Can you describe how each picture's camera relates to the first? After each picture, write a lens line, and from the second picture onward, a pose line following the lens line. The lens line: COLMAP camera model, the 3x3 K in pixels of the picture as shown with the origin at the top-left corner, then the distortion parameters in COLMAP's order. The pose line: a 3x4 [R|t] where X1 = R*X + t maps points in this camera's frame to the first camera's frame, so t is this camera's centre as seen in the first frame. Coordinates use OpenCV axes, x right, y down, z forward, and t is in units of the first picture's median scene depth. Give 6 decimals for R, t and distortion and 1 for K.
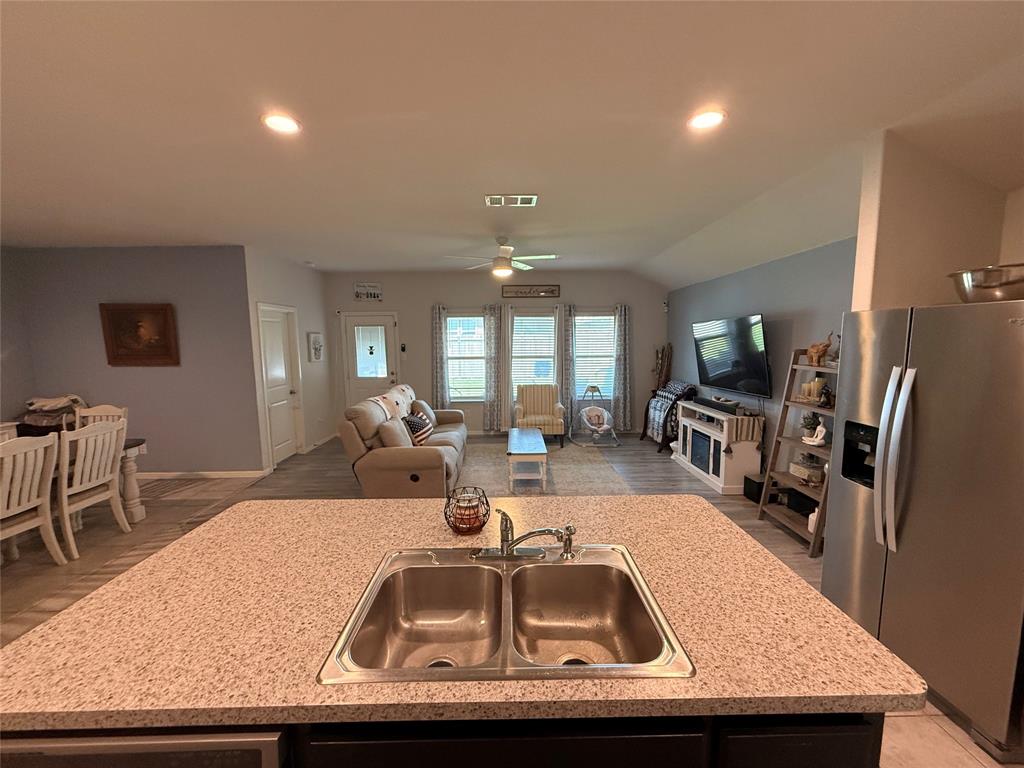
lens RADIAL K [[407.8, 0, 516.0], [0, 407.8, 383.3], [0, 0, 1]] dist [0.000201, 0.000669]
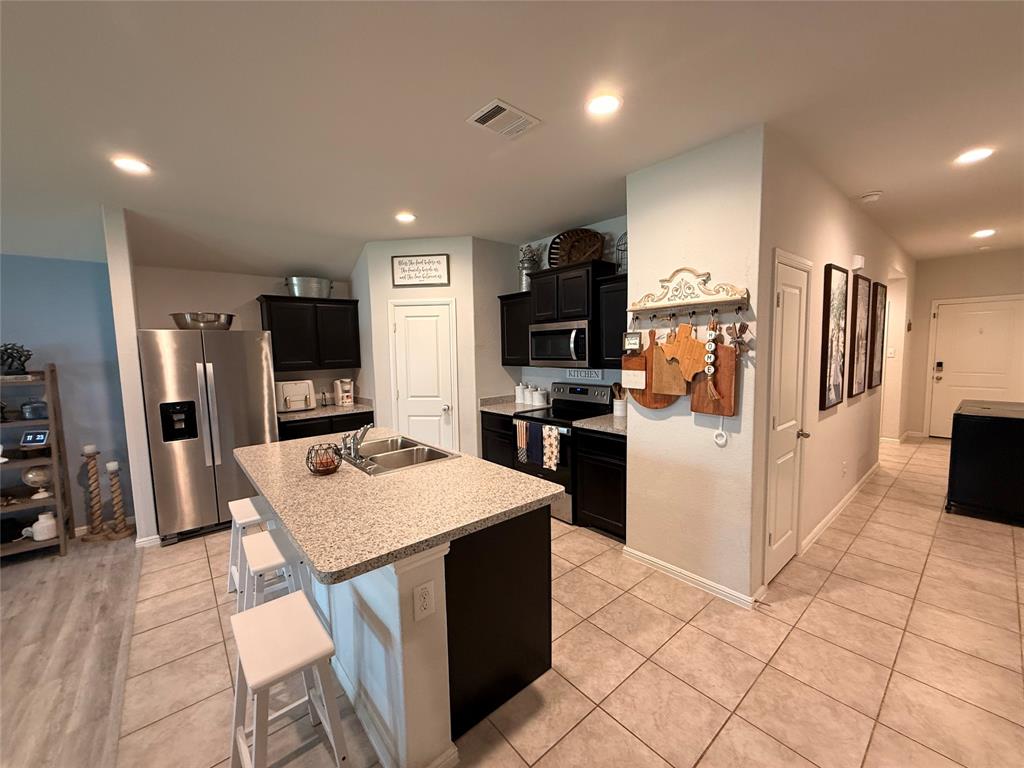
lens RADIAL K [[407.8, 0, 510.9], [0, 407.8, 384.3], [0, 0, 1]] dist [0.000201, 0.000669]
pose [[-0.627994, -0.046570, 0.776823, -1.172288], [0.120279, 0.980405, 0.156010, -0.057949], [-0.768867, 0.191409, -0.610087, 0.972067]]
